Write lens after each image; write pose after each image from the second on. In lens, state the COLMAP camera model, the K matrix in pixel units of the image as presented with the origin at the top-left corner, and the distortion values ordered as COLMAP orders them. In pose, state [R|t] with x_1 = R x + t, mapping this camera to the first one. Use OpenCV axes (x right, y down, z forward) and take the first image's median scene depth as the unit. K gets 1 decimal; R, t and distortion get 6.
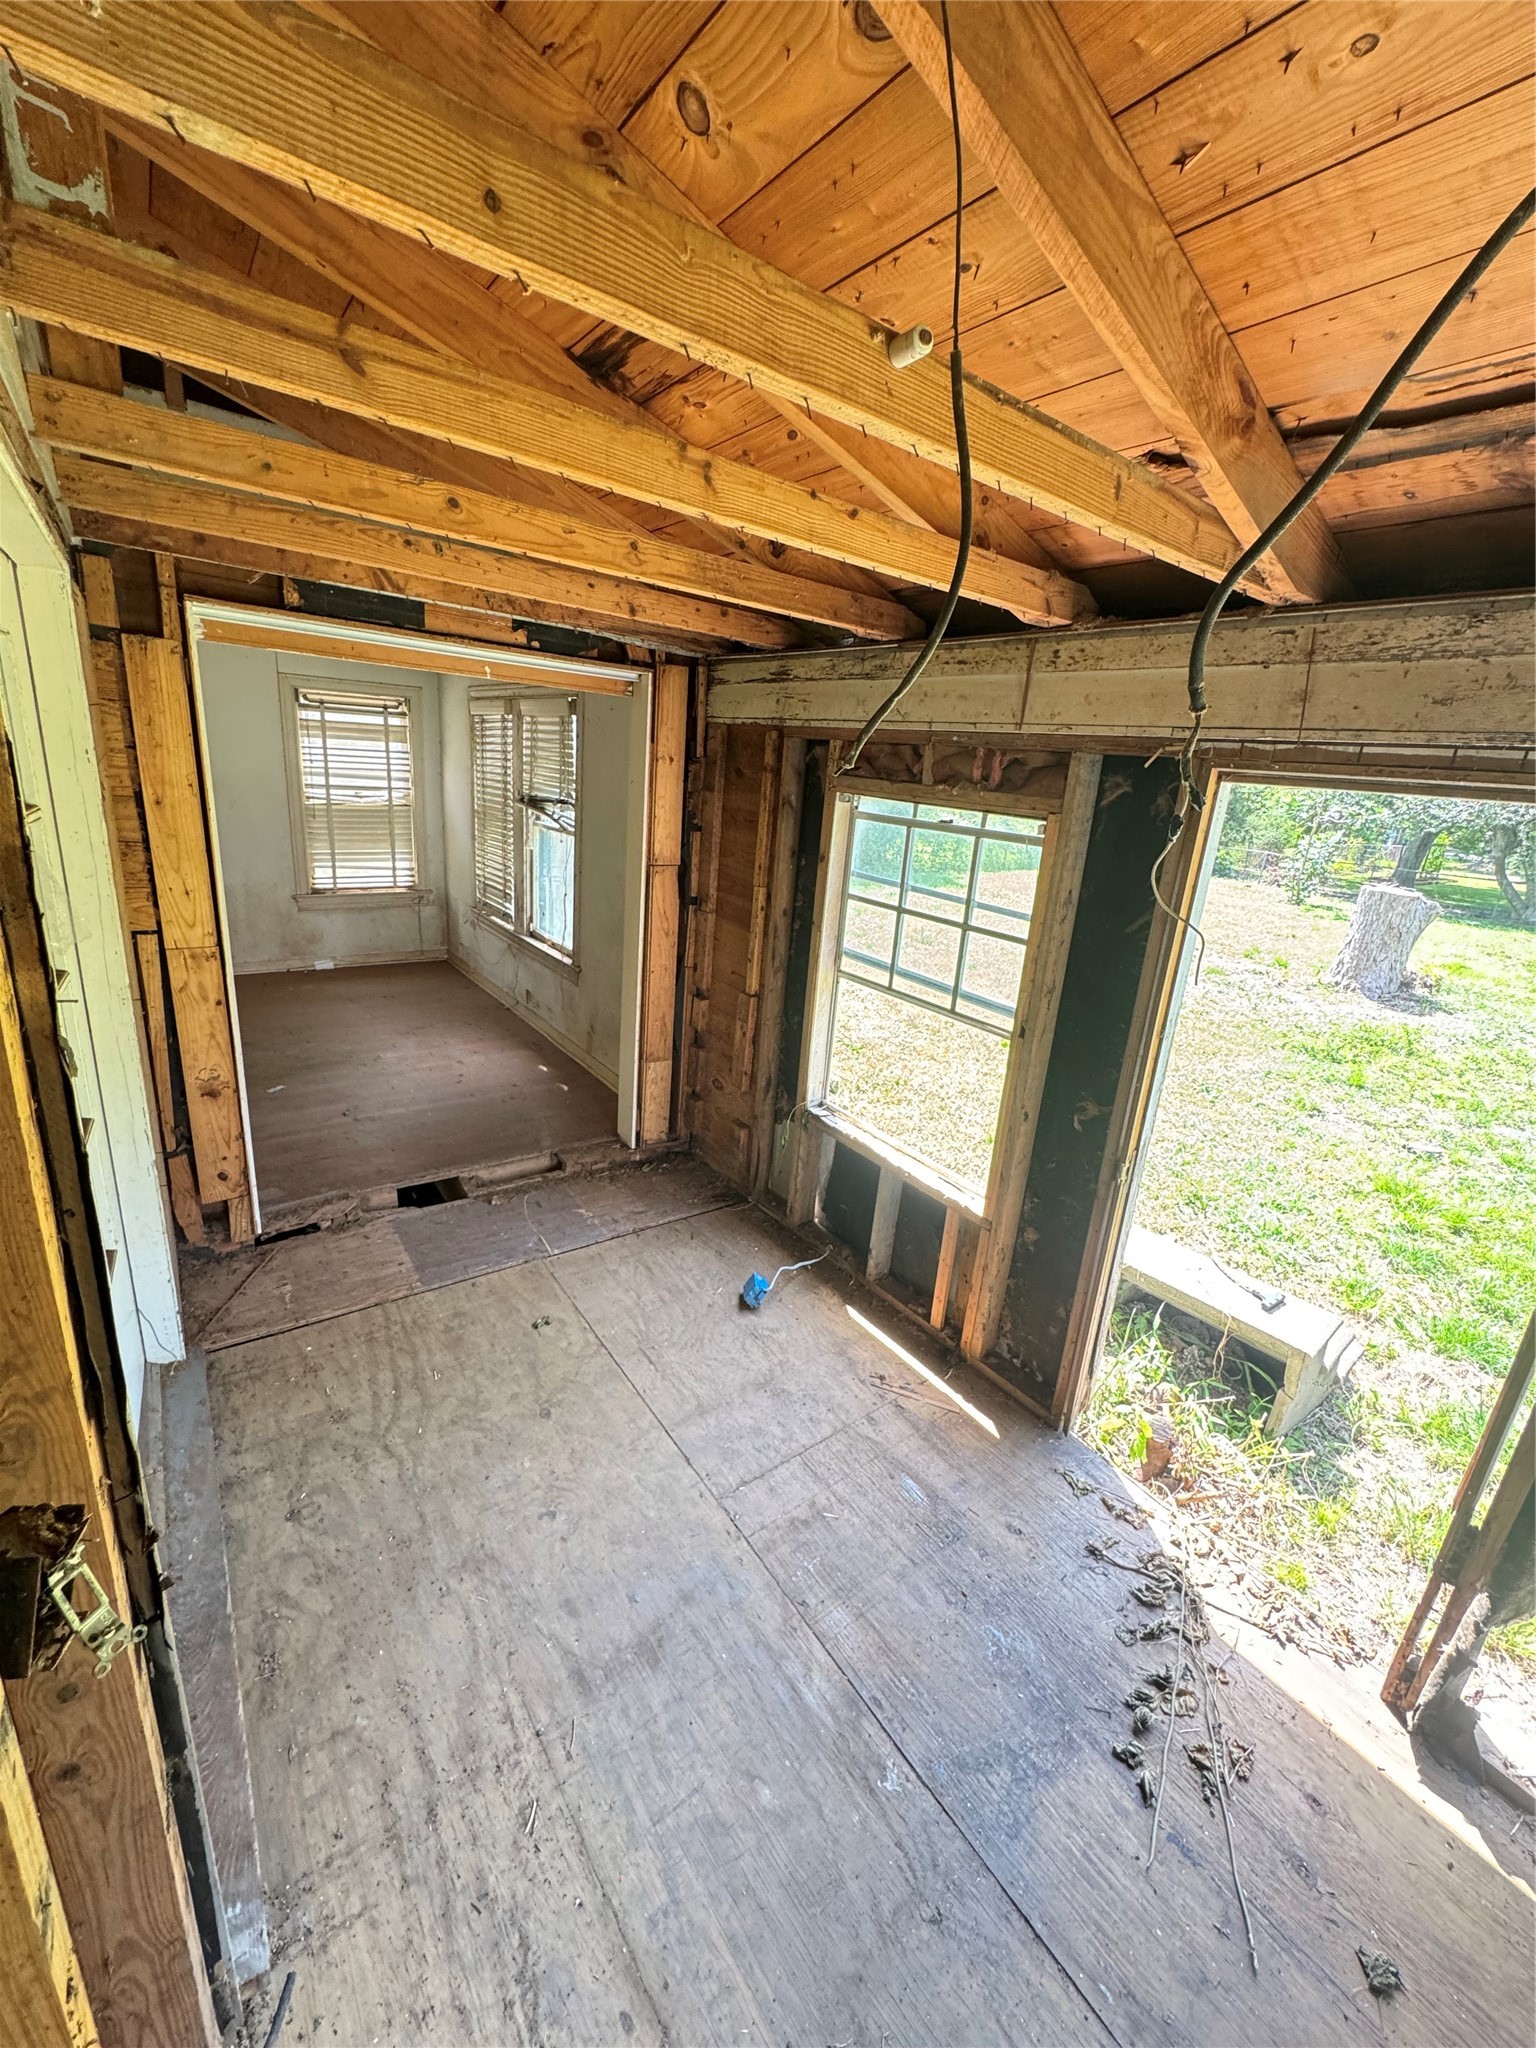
lens RADIAL K [[818.6, 0, 771.9], [0, 818.6, 1024.5], [0, 0, 1]] dist [-0.003115, 0.000539]
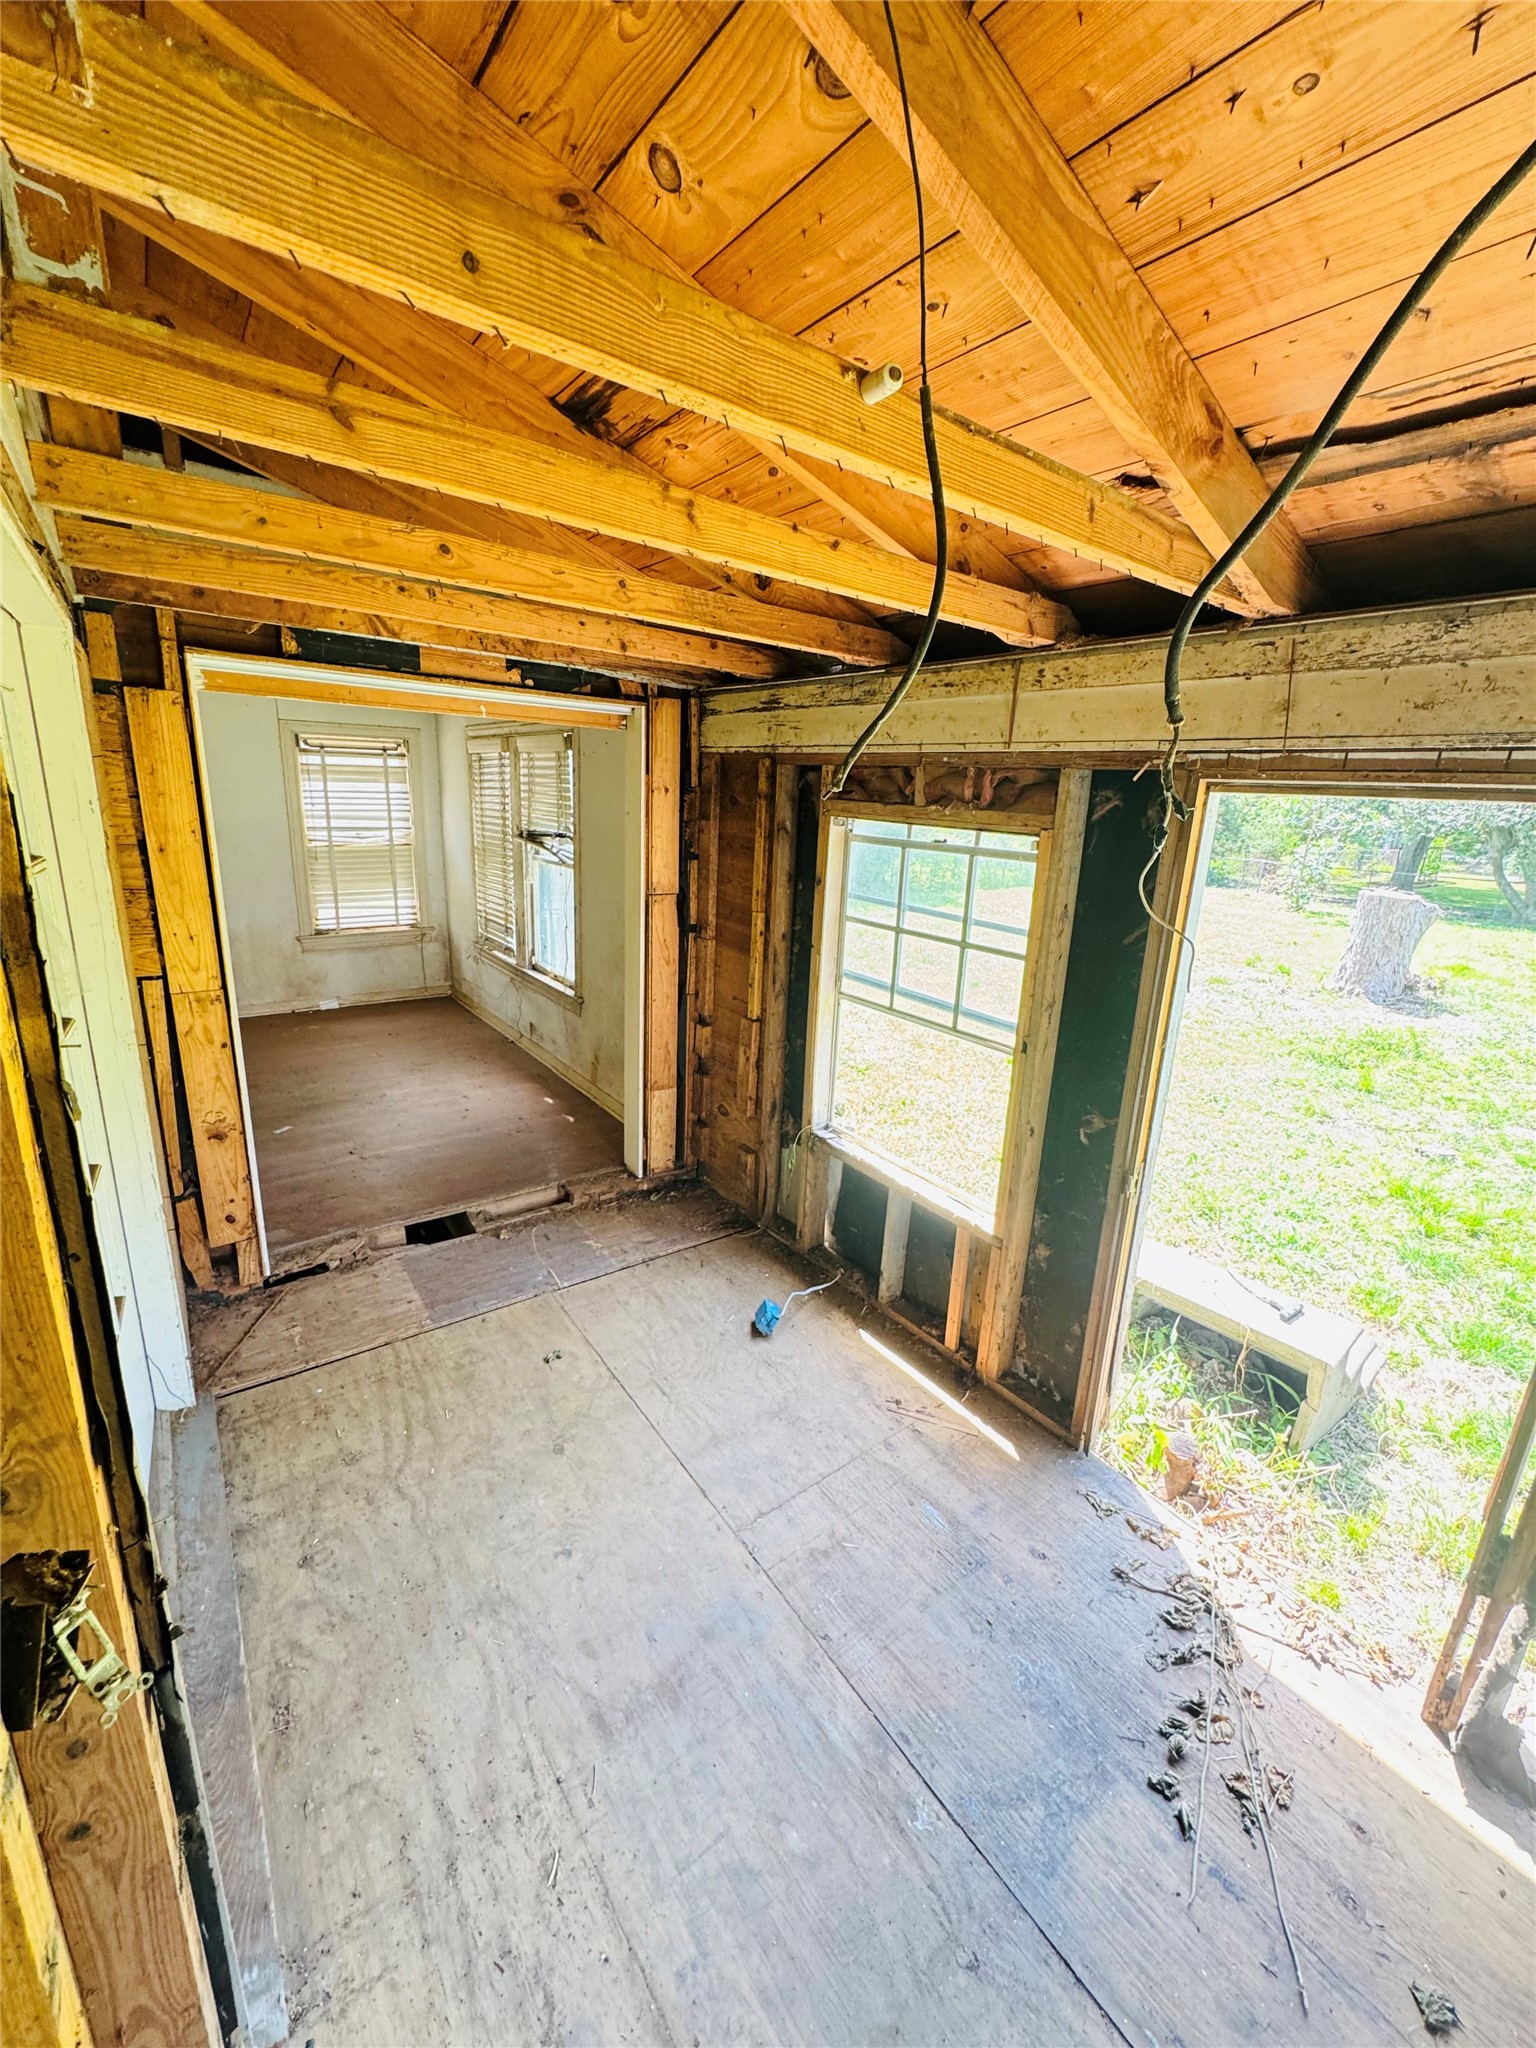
lens RADIAL K [[818.6, 0, 772.7], [0, 818.6, 1024.7], [0, 0, 1]] dist [-0.003115, 0.000539]
pose [[0.999409, -0.034060, -0.004718, 0.003794], [0.033901, 0.998962, -0.030408, 0.001482], [0.005749, 0.030231, 0.999526, -0.002105]]
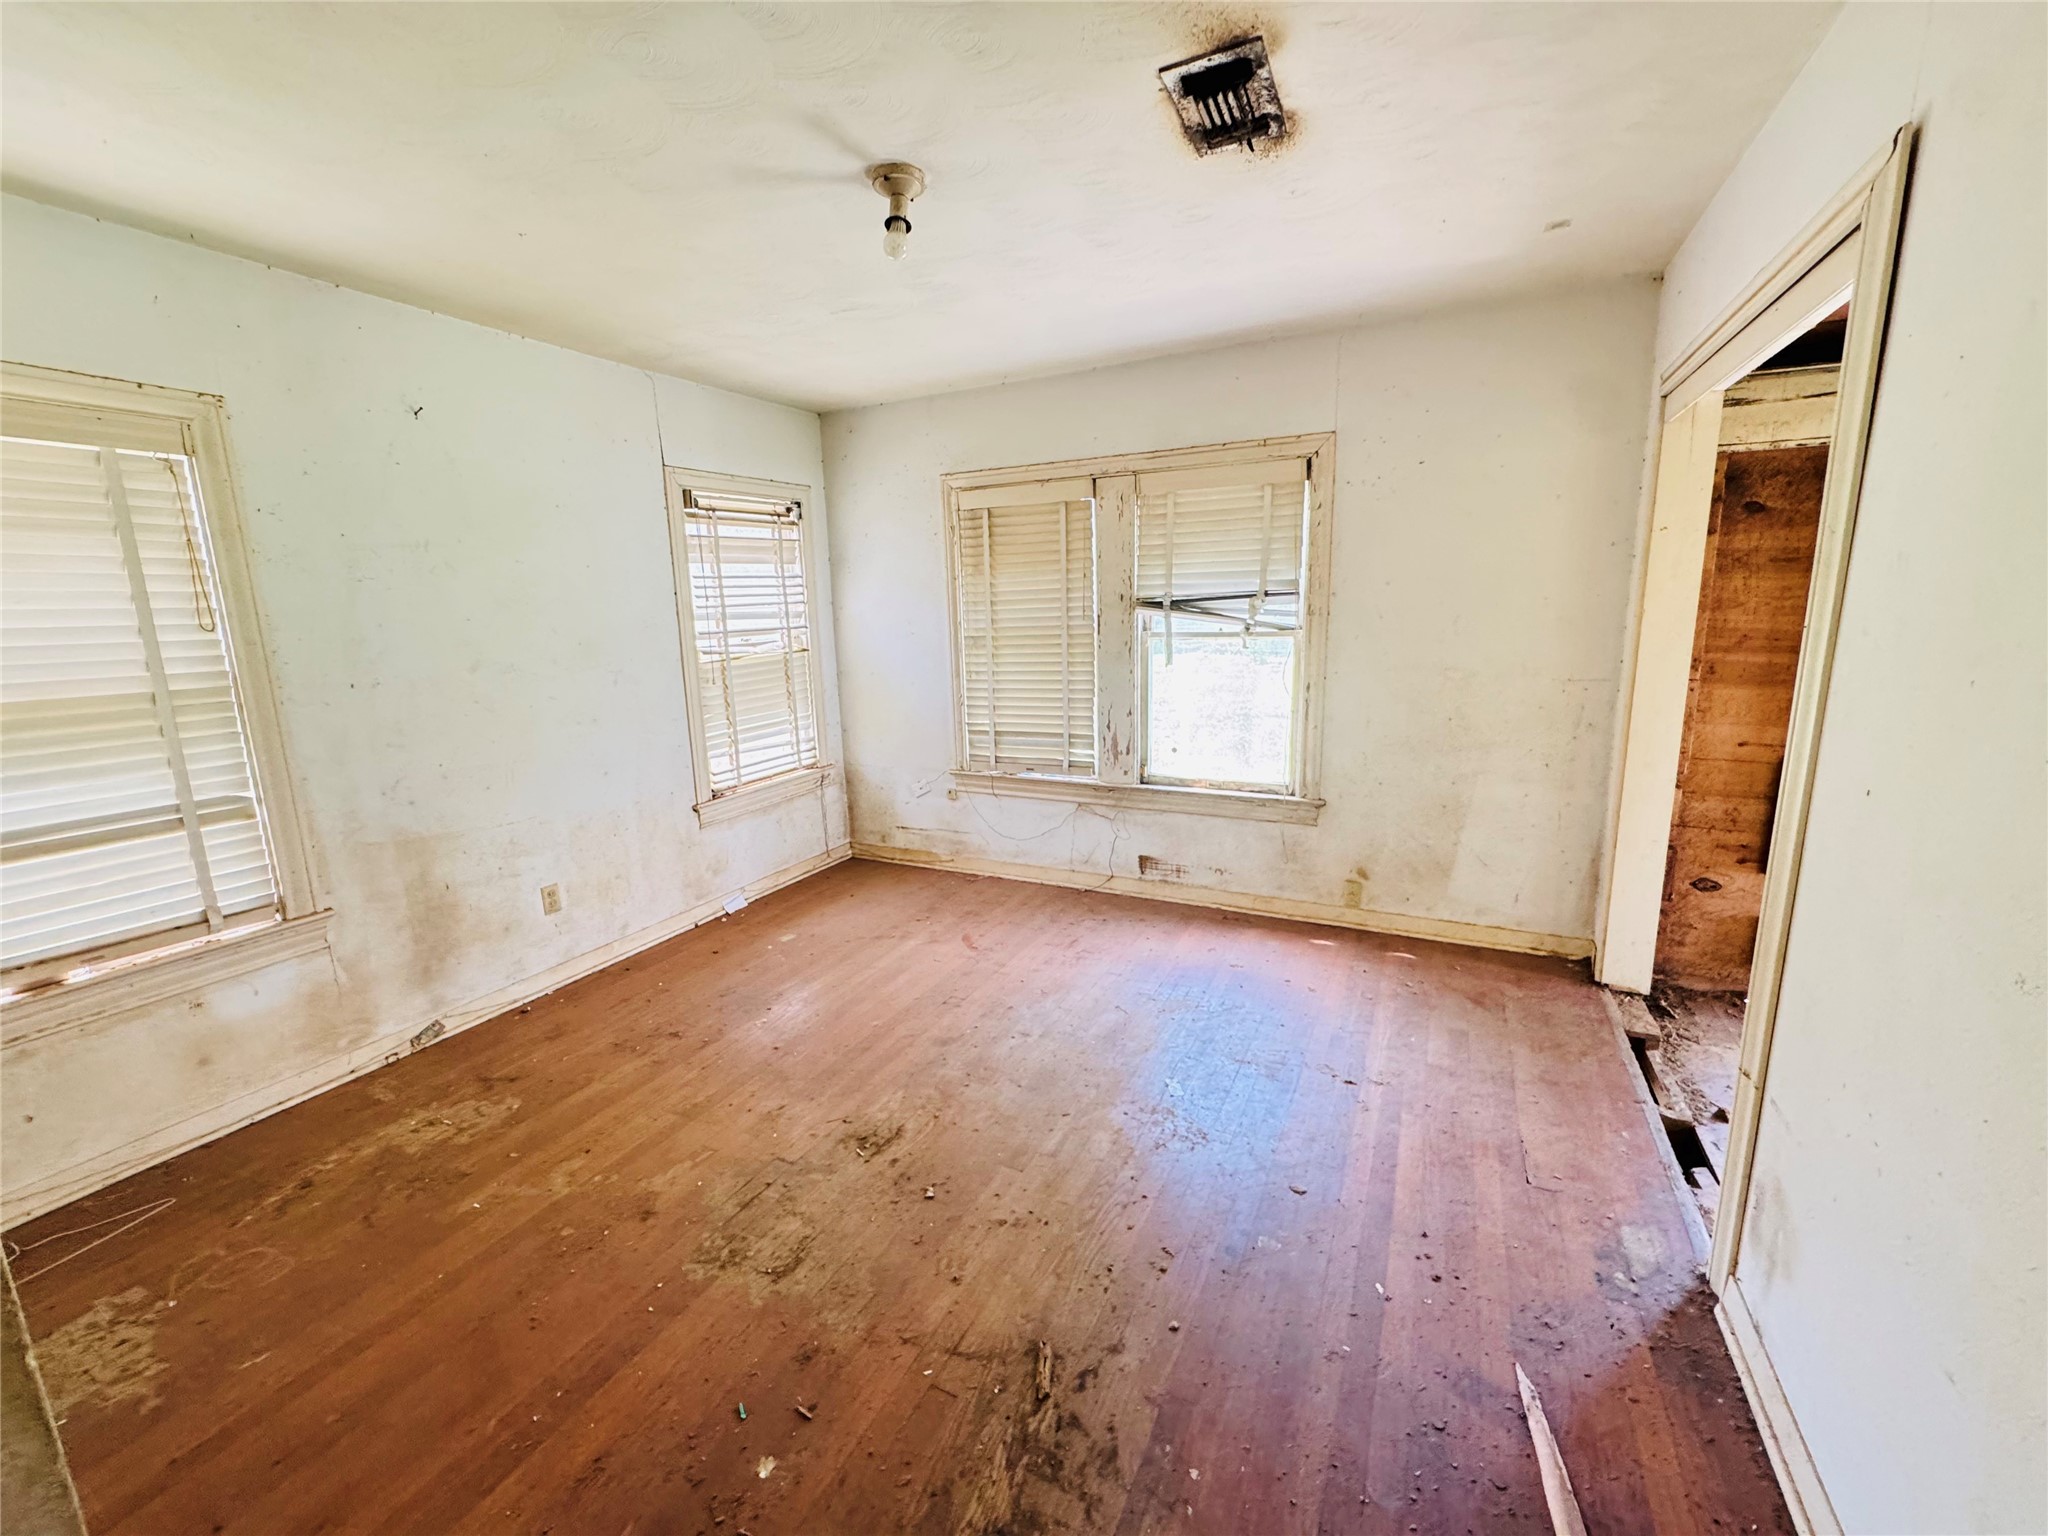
lens RADIAL K [[818.6, 0, 1022.8], [0, 818.6, 766.0], [0, 0, 1]] dist [-0.003115, 0.000539]
pose [[0.889177, -0.189293, 0.416572, -1.246614], [0.228362, 0.972511, -0.045524, -0.204009], [-0.396504, 0.135608, 0.907962, 0.637433]]
